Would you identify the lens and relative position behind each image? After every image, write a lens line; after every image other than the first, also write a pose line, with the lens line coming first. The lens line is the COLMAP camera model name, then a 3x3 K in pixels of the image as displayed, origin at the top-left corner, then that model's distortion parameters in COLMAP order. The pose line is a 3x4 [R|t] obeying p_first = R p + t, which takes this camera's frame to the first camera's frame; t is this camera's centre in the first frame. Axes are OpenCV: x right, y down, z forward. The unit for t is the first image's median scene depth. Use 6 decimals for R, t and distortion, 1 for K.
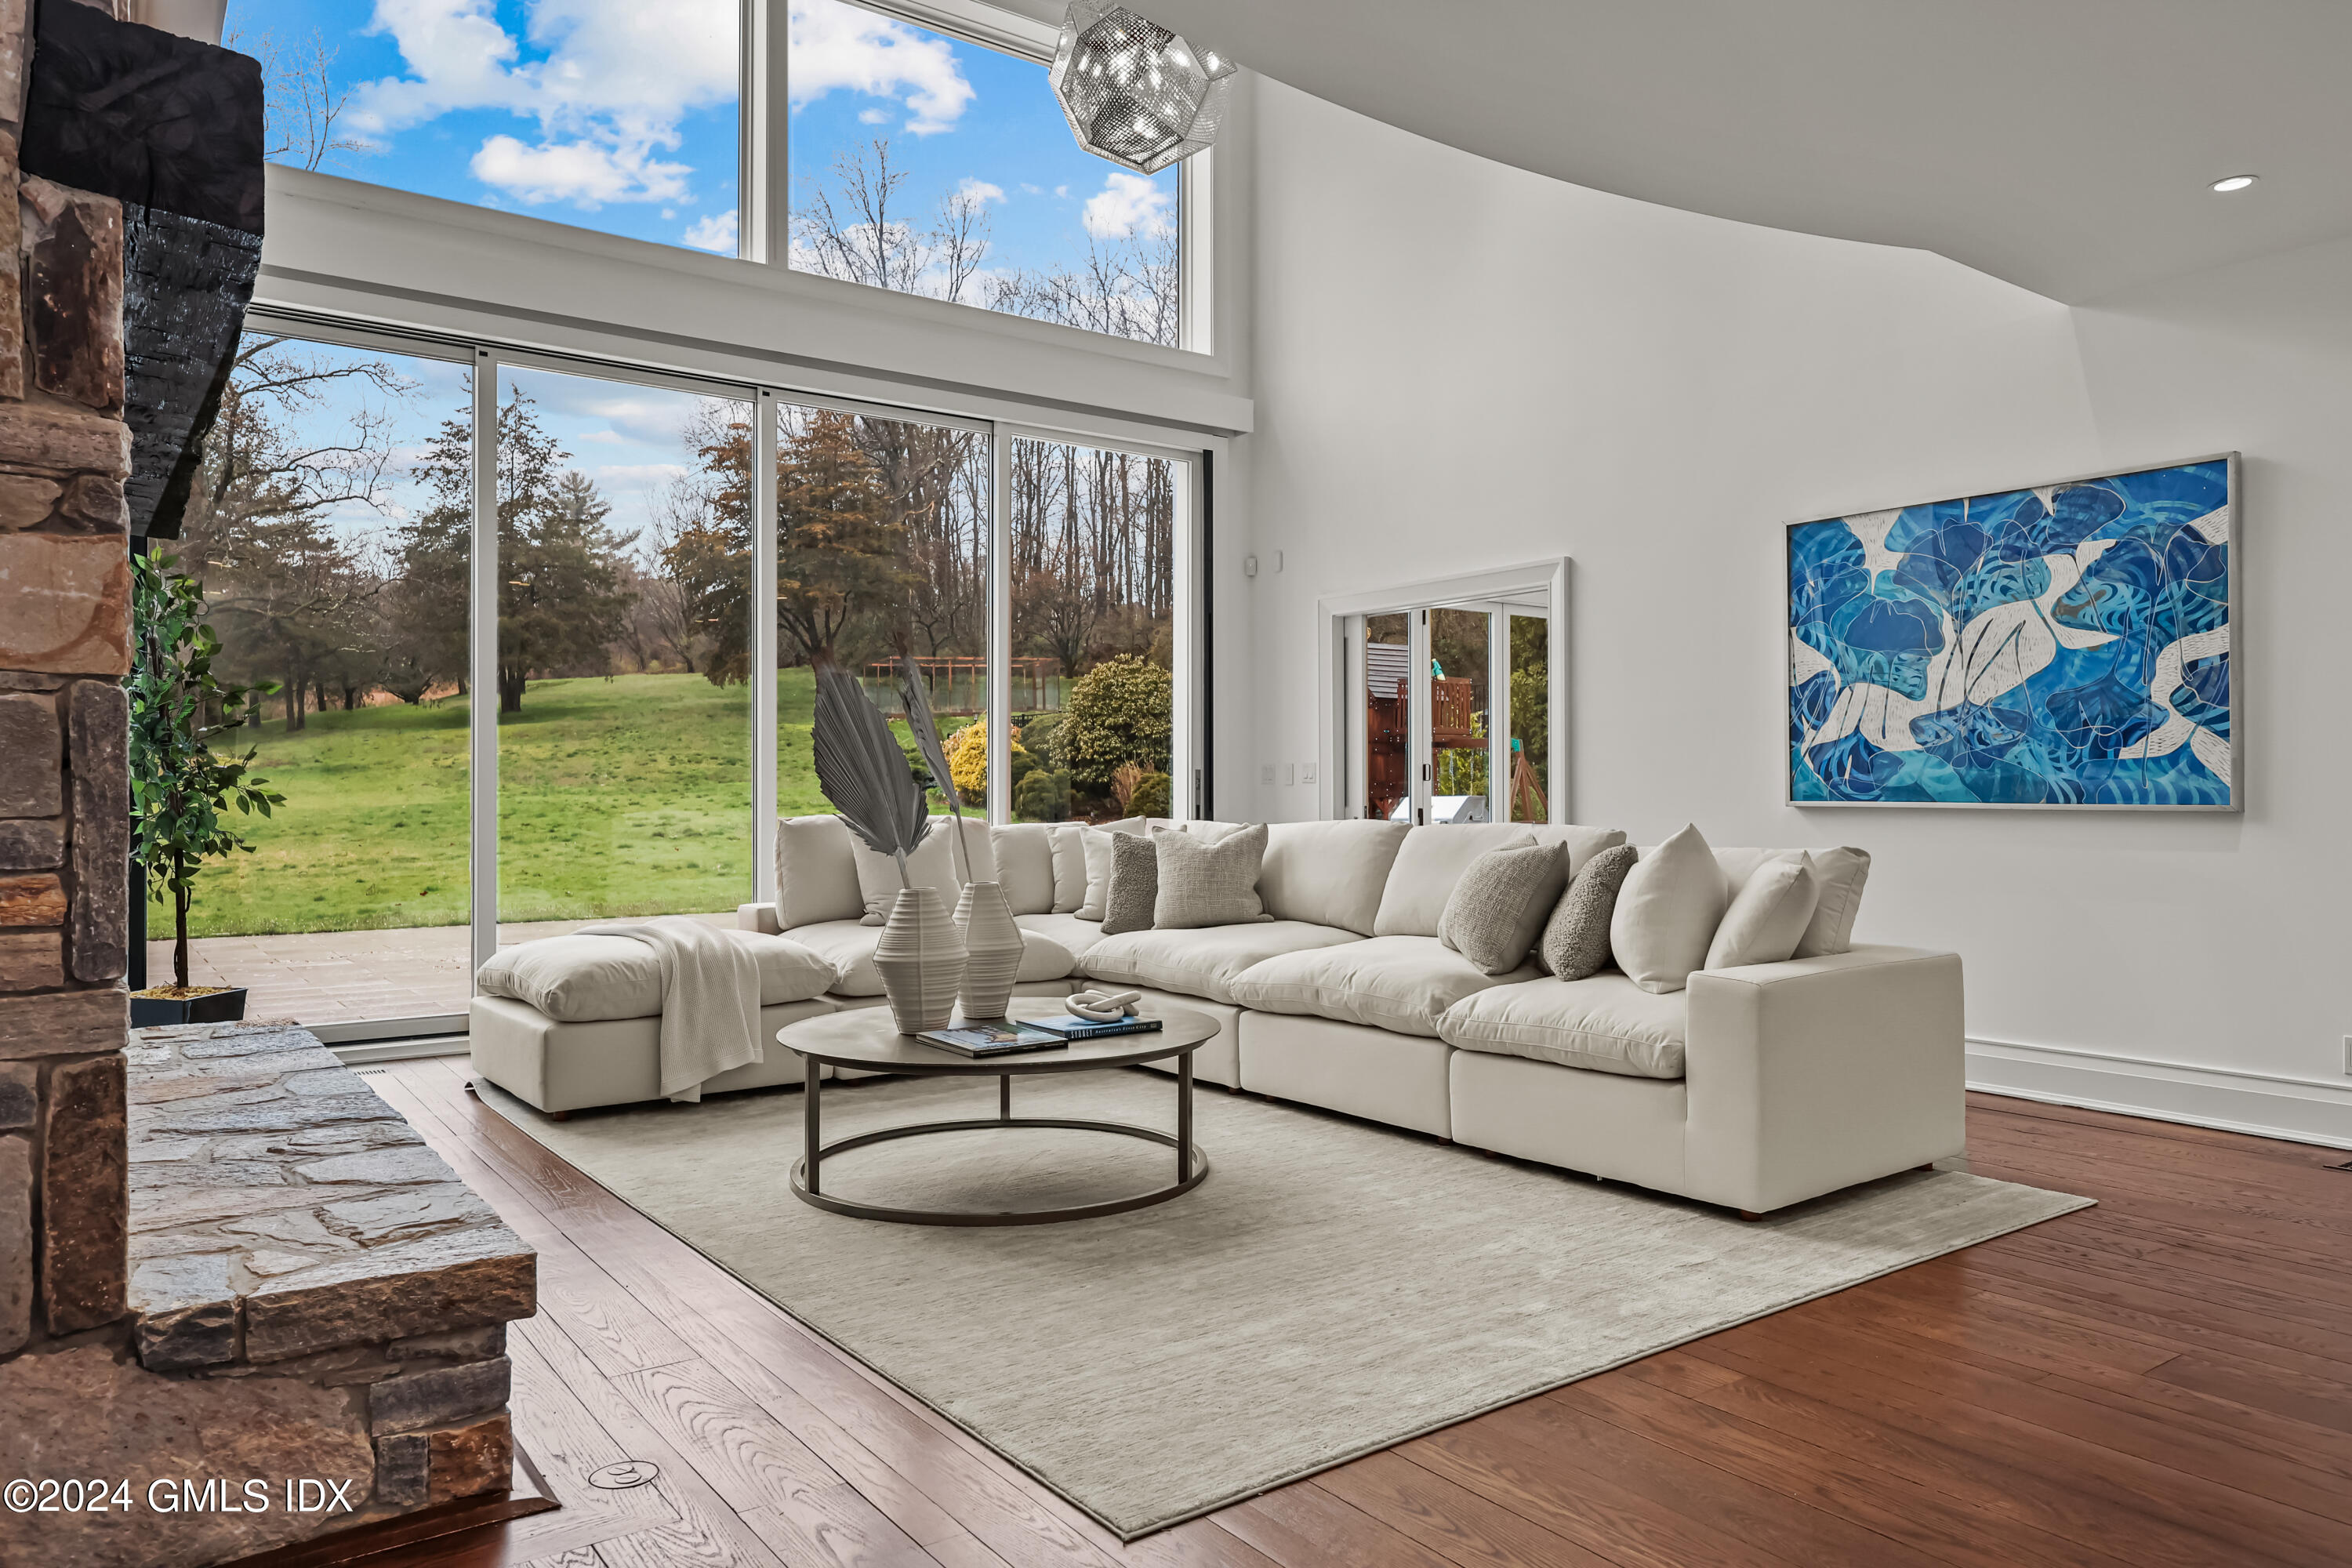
lens RADIAL K [[1541.7, 0, 1176.0], [0, 1541.7, 784.0], [0, 0, 1]] dist [-0.000574, 0.004026]
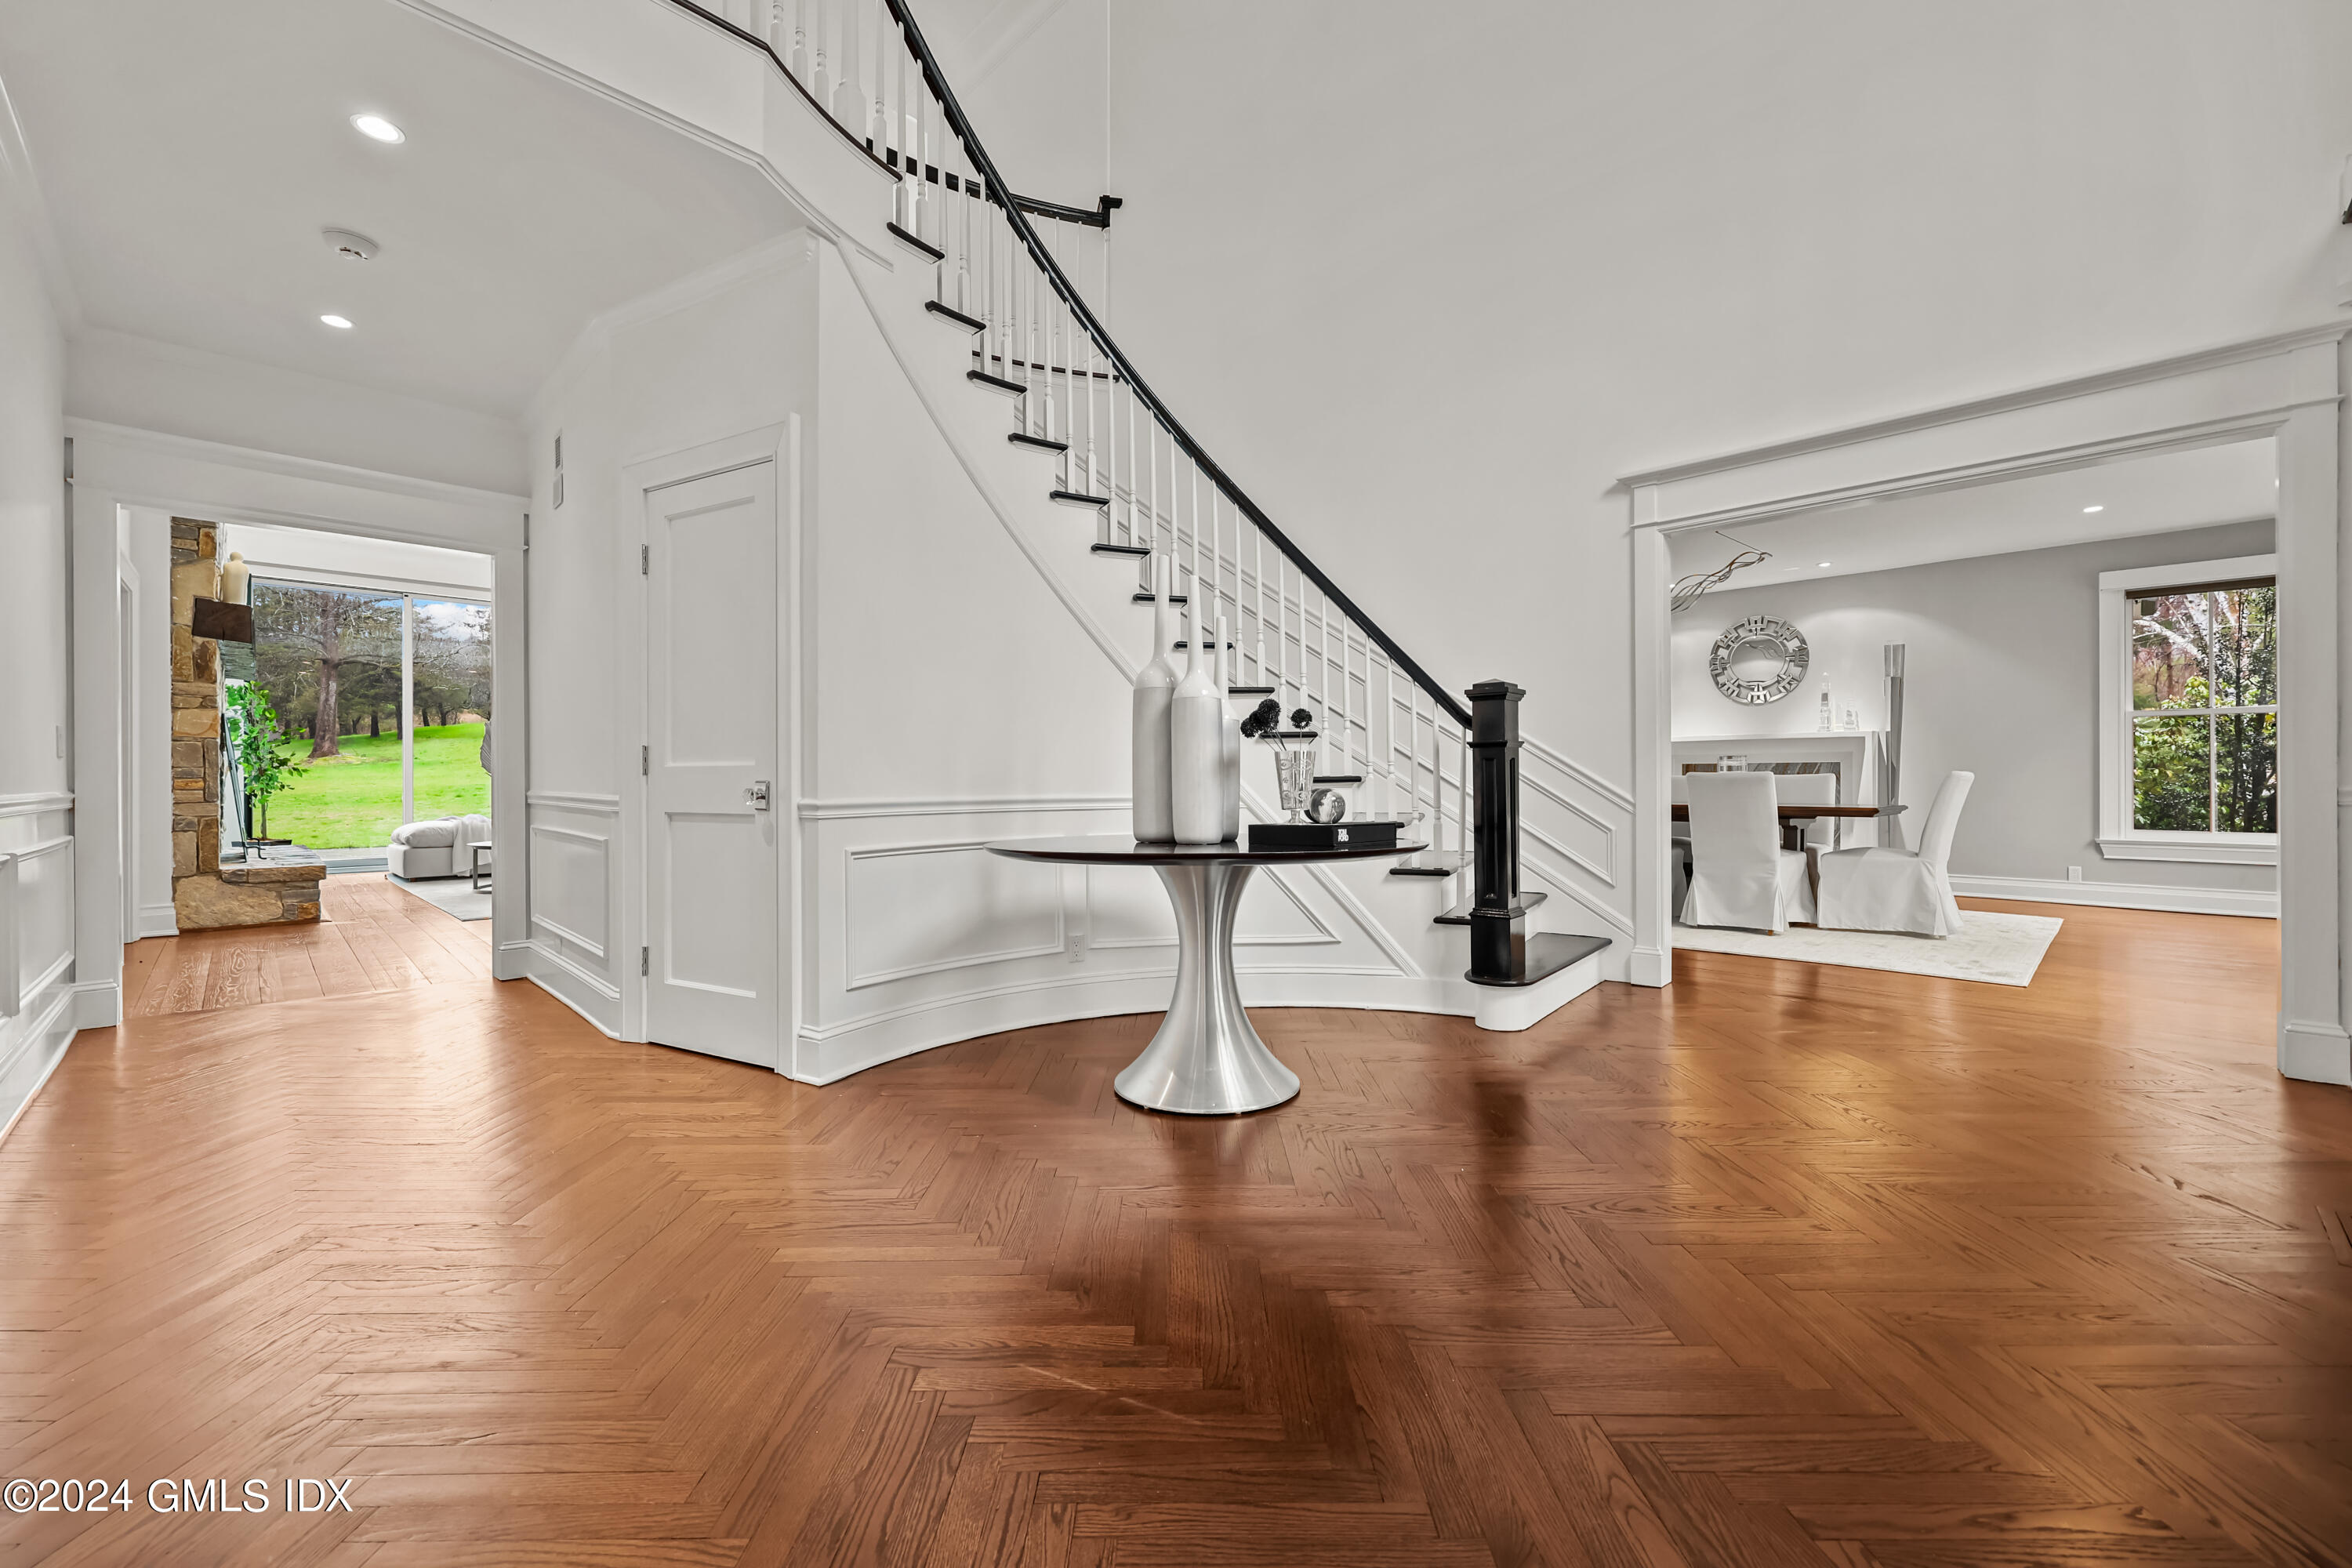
lens RADIAL K [[954.5, 0, 1176.0], [0, 954.5, 784.0], [0, 0, 1]] dist [0.000492, 0.000061]
pose [[0.988567, 0.000451, 0.150783, 0.746143], [-0.001758, 0.999962, 0.008534, 0.017707], [-0.150774, -0.008702, 0.988530, -0.980126]]
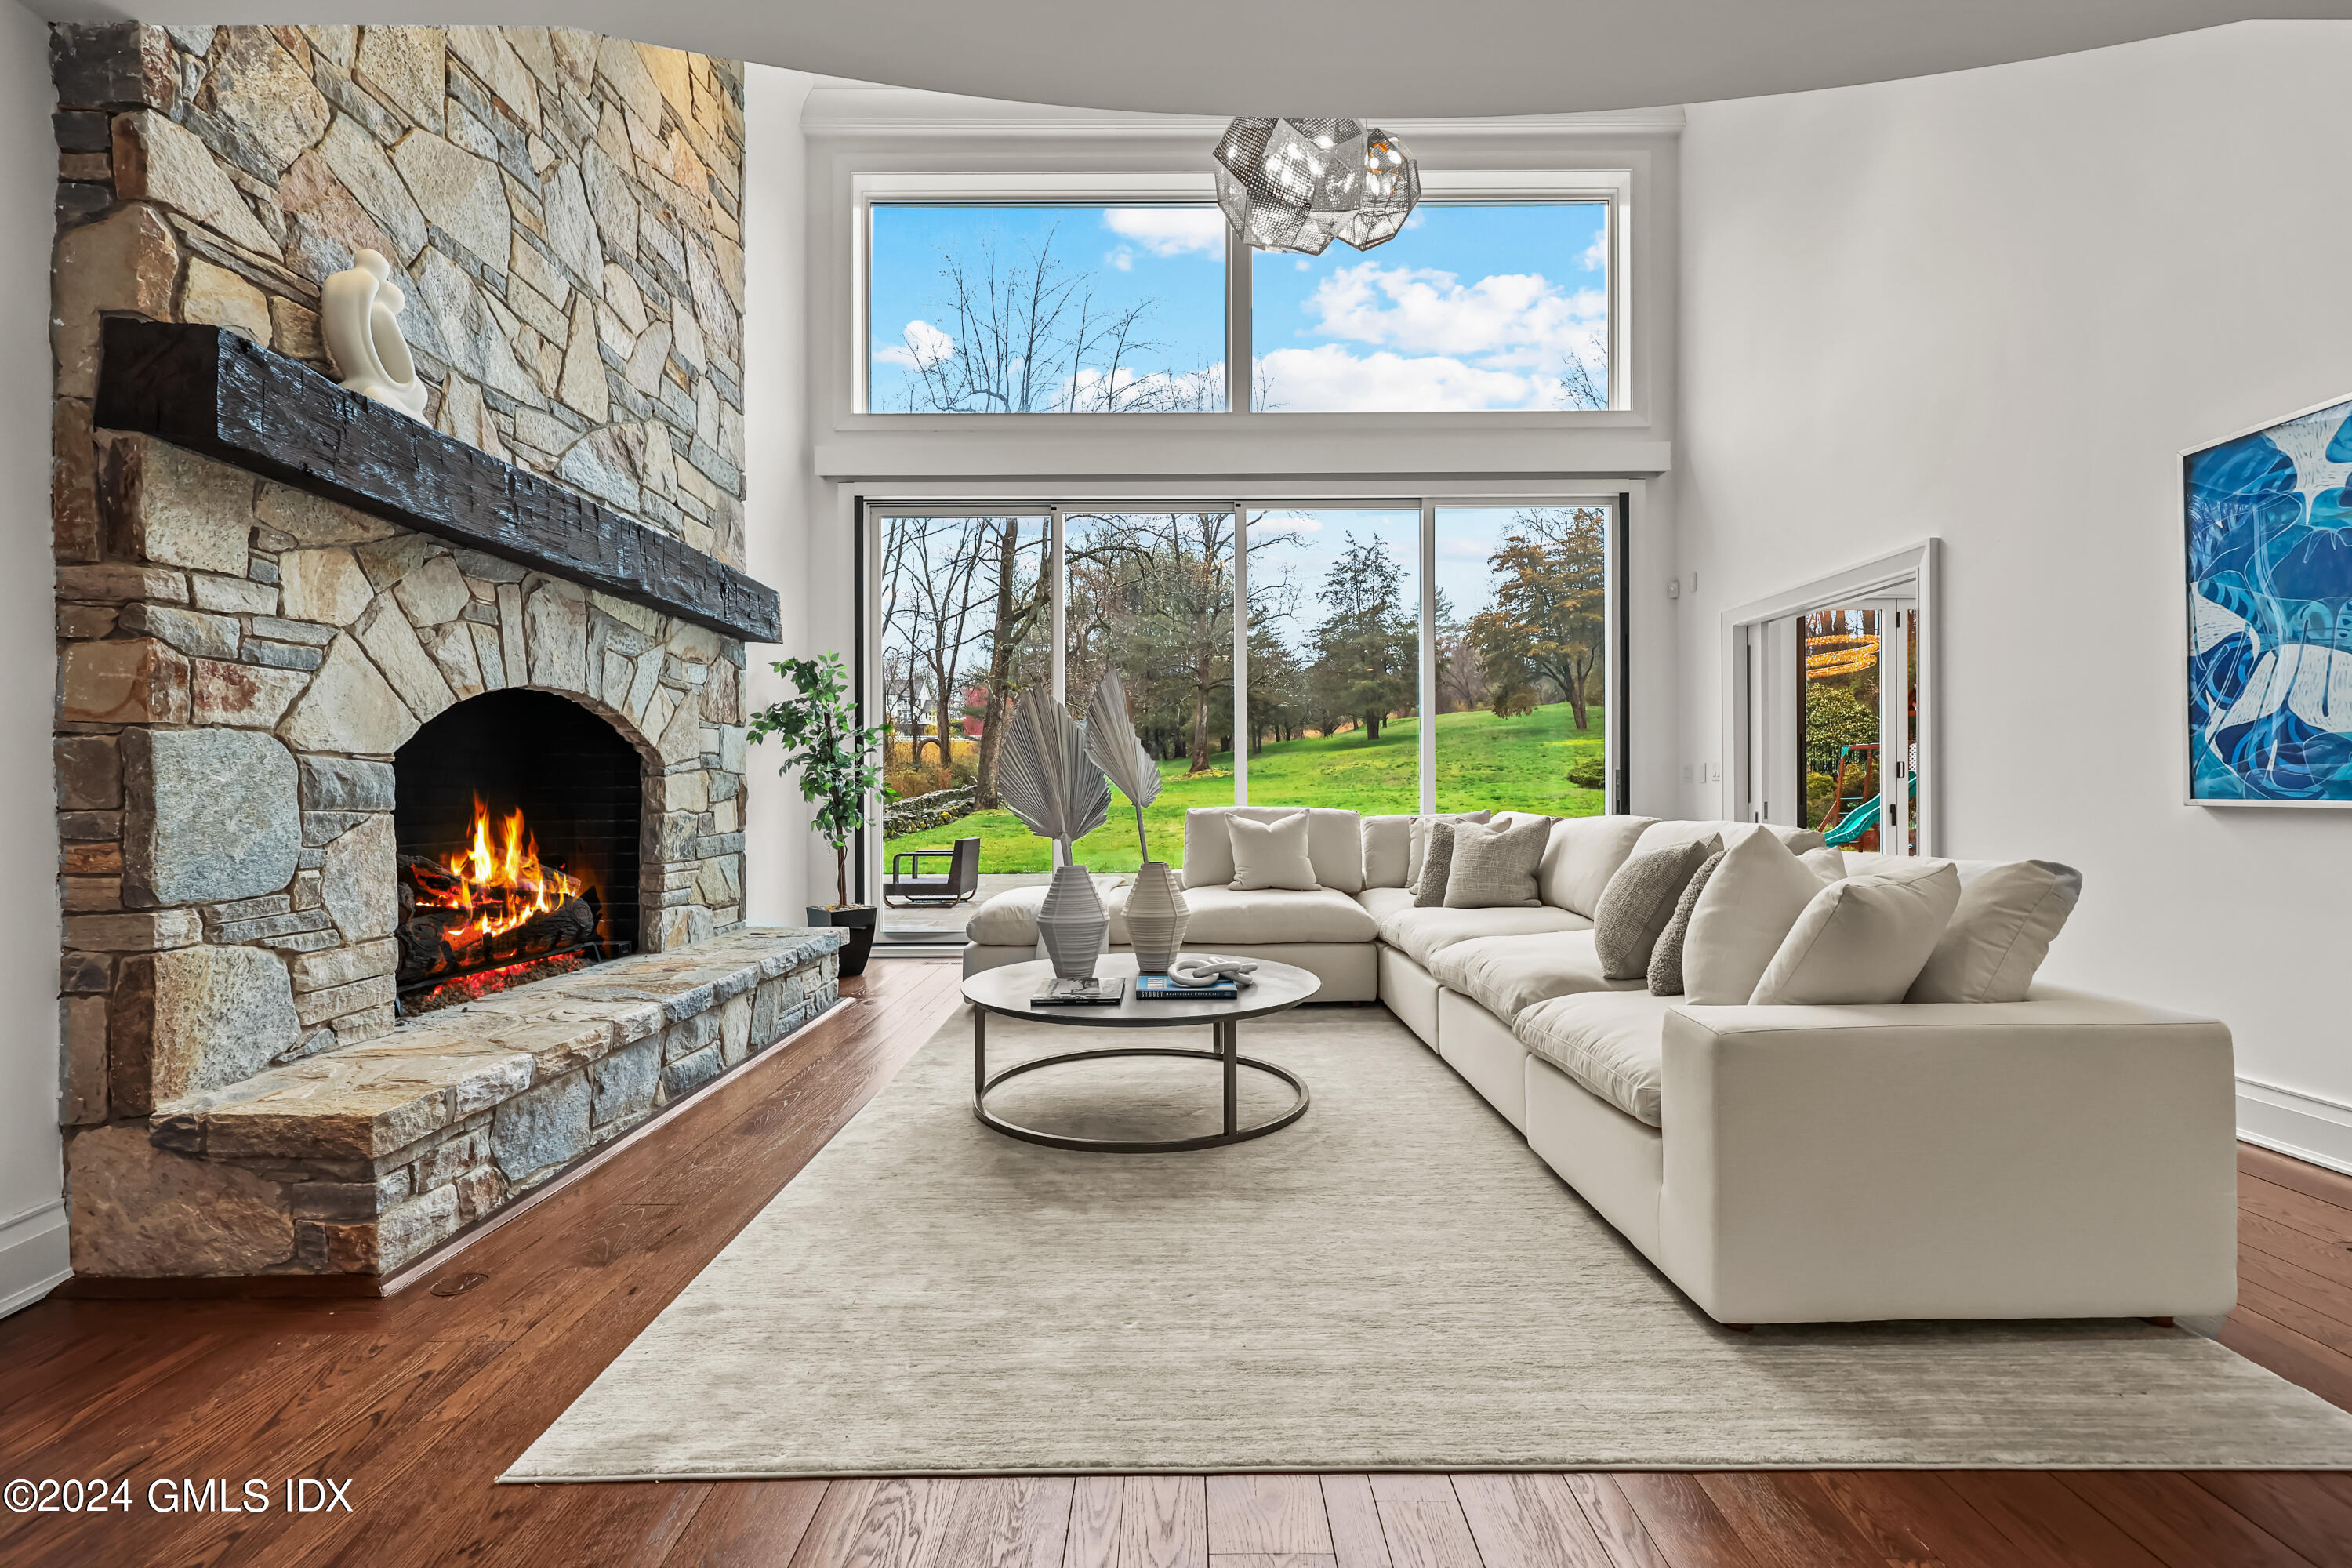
lens RADIAL K [[1023.7, 0, 1176.0], [0, 1023.7, 793.9], [0, 0, 1]] dist [0.002495, 0.000150]
pose [[0.809974, -0.000243, -0.586466, 0.342740], [0.005983, 0.999951, 0.007849, 0.001305], [0.586436, -0.009866, 0.809936, 0.307977]]
